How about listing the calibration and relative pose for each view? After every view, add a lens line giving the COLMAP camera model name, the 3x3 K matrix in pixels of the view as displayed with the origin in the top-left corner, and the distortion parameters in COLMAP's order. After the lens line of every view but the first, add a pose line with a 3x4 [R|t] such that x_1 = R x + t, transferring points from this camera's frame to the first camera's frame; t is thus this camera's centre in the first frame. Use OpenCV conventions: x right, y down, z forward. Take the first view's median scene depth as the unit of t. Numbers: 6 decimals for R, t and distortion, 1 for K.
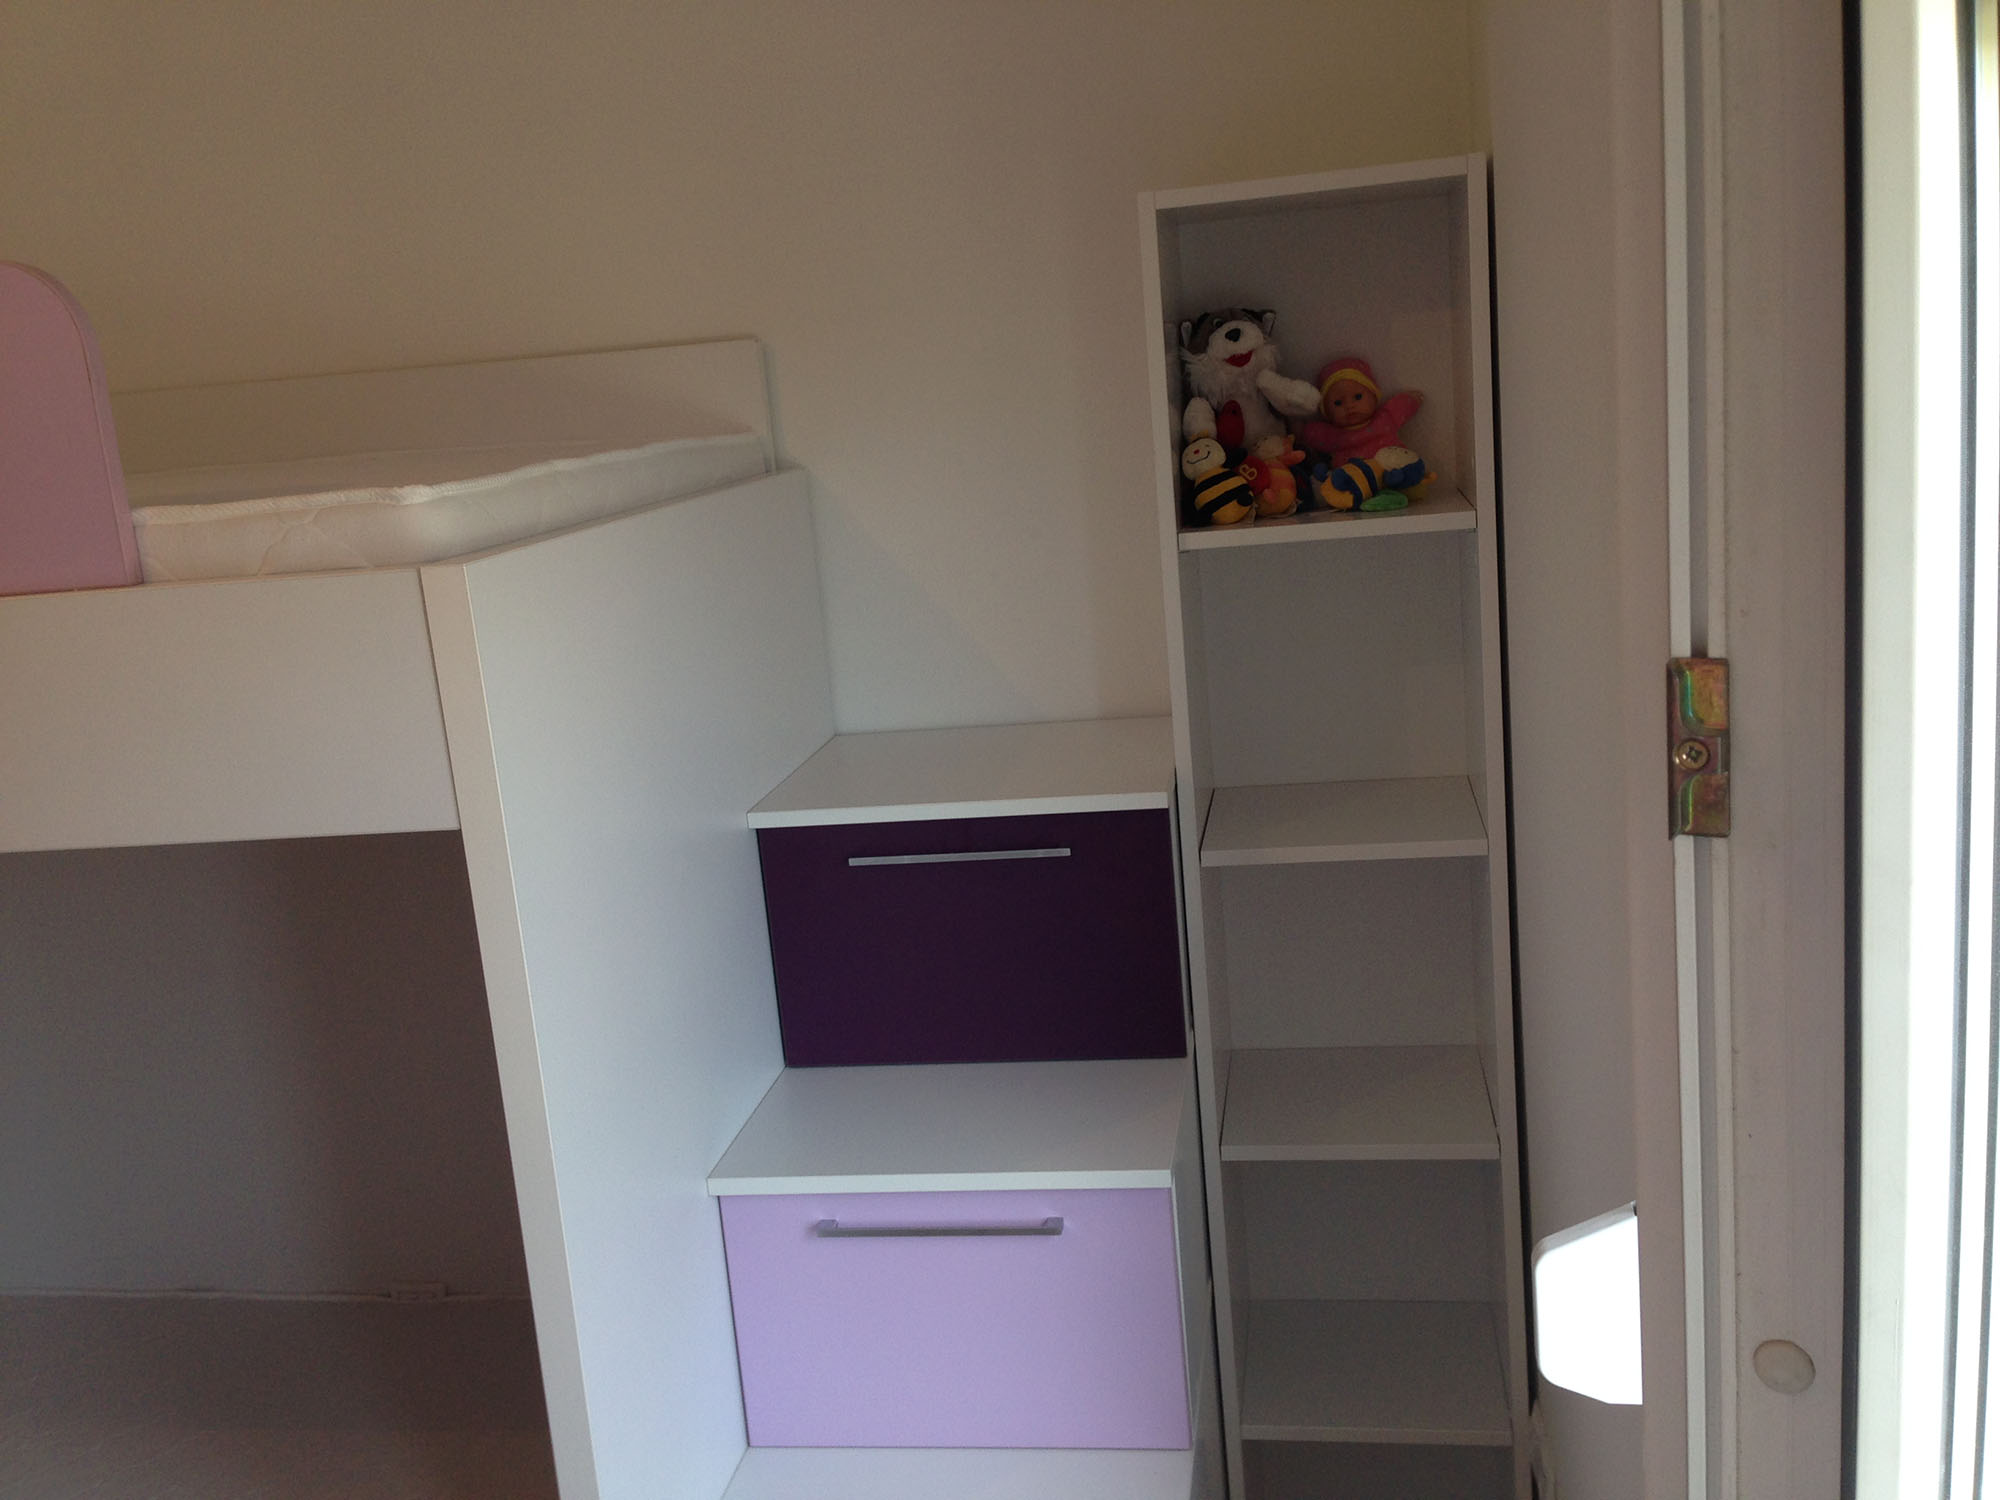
lens RADIAL K [[1910.0, 0, 1000.0], [0, 1910.0, 750.0], [0, 0, 1]] dist [0.096686, -0.123492]
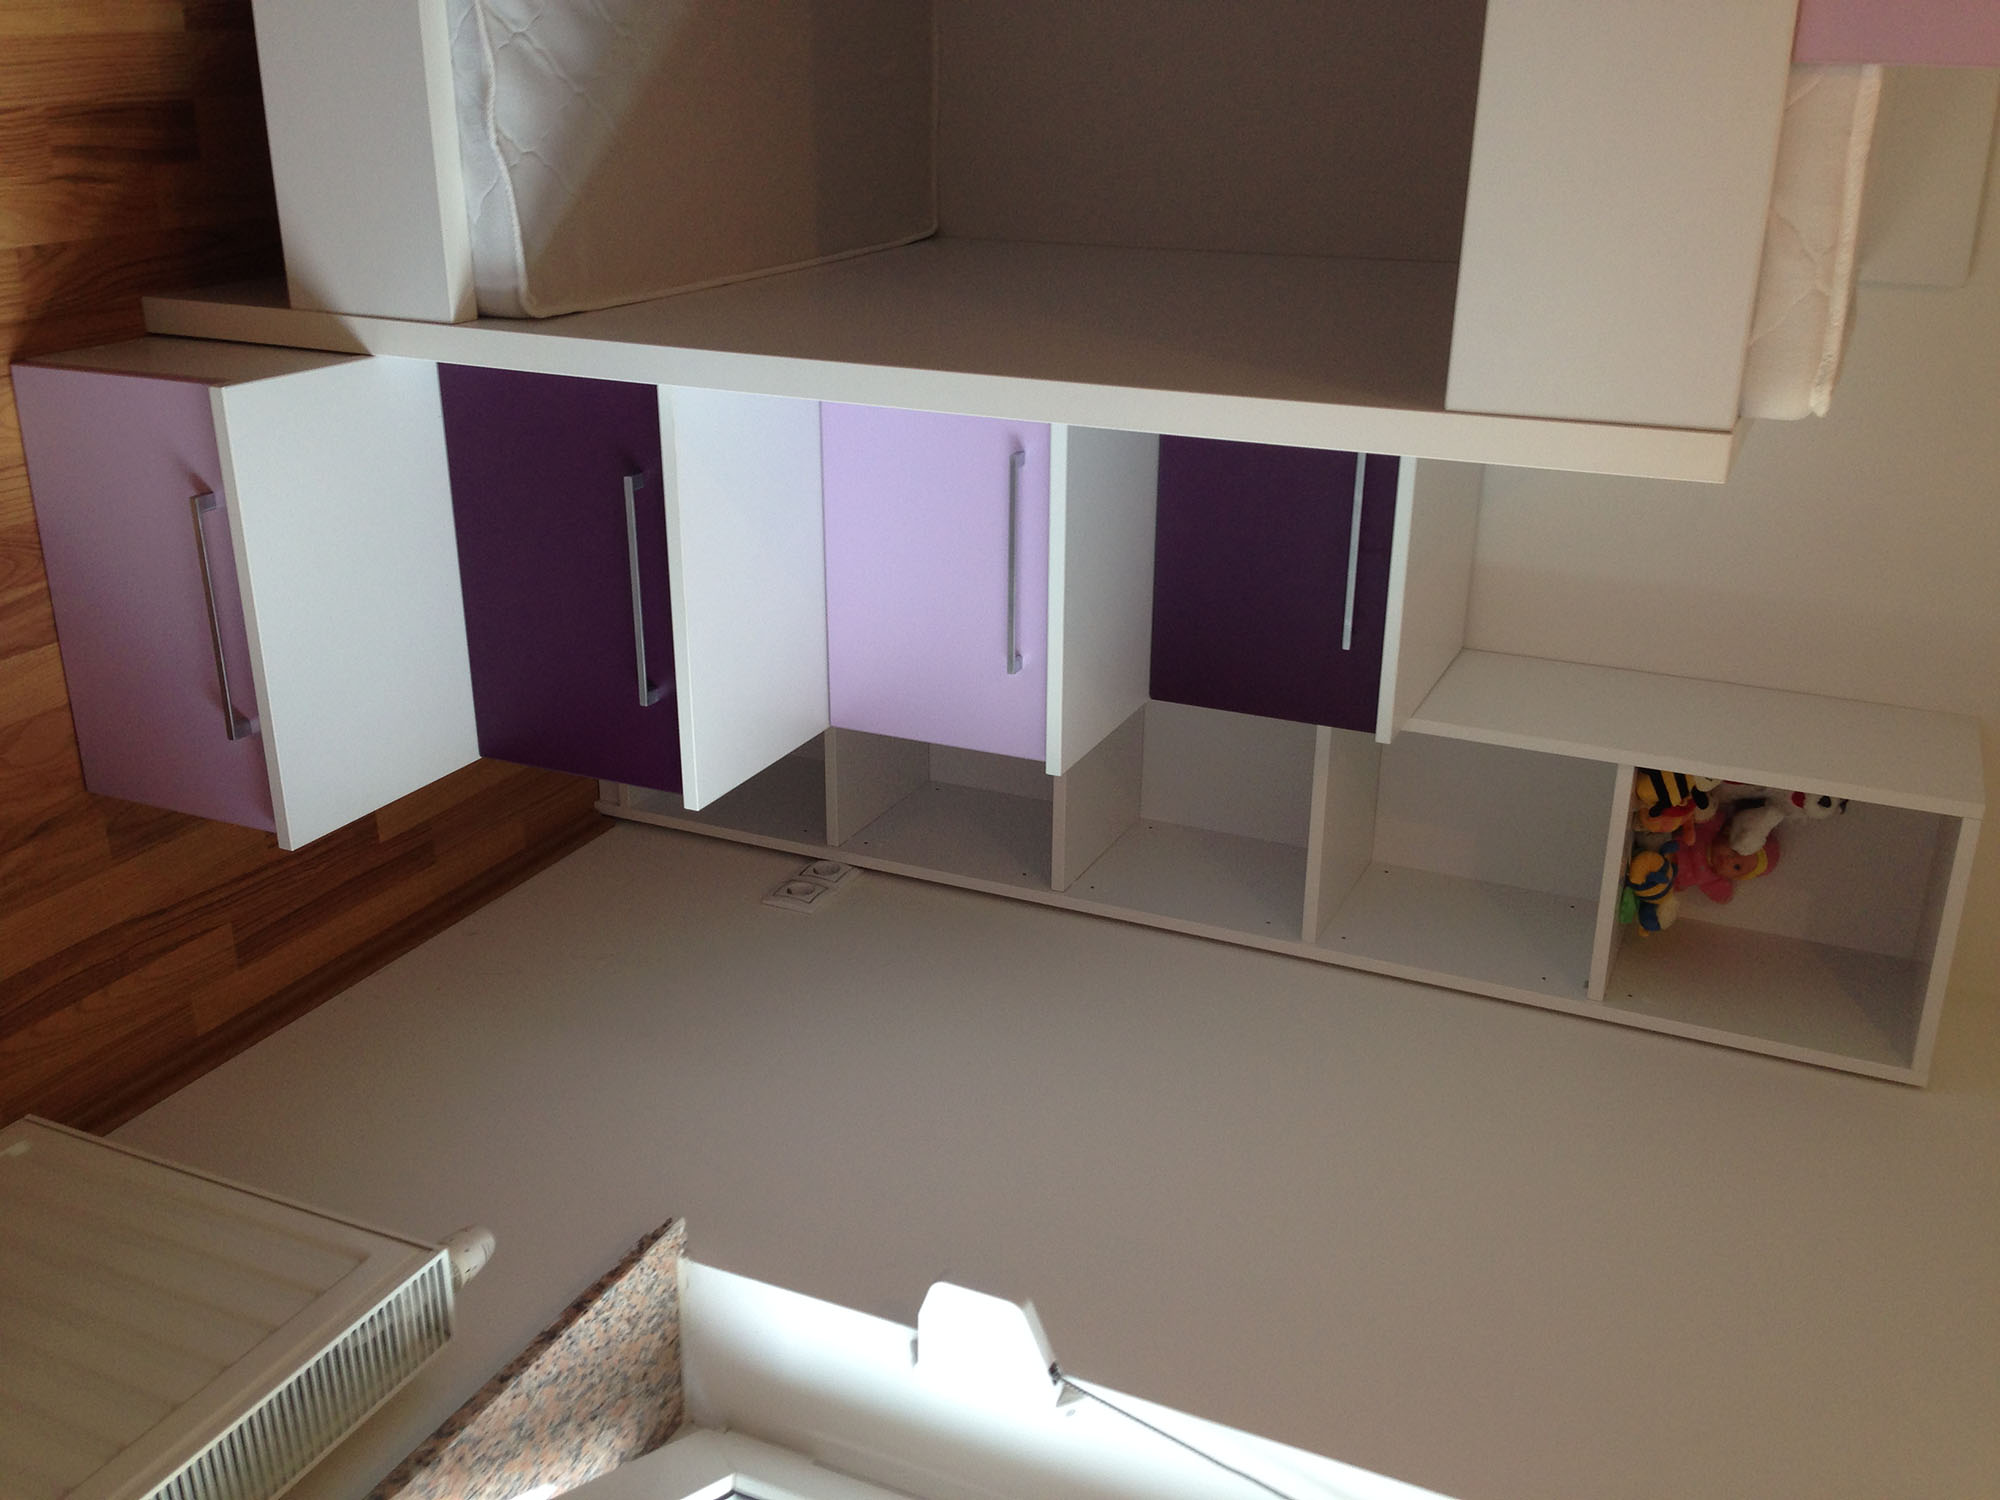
lens RADIAL K [[1910.0, 0, 1000.0], [0, 1910.0, 750.0], [0, 0, 1]] dist [0.096686, -0.123492]
pose [[-0.030898, 0.858627, 0.511668, -0.480741], [-0.977482, -0.132868, 0.163937, 0.061813], [0.208745, -0.495081, 0.843398, 0.024203]]
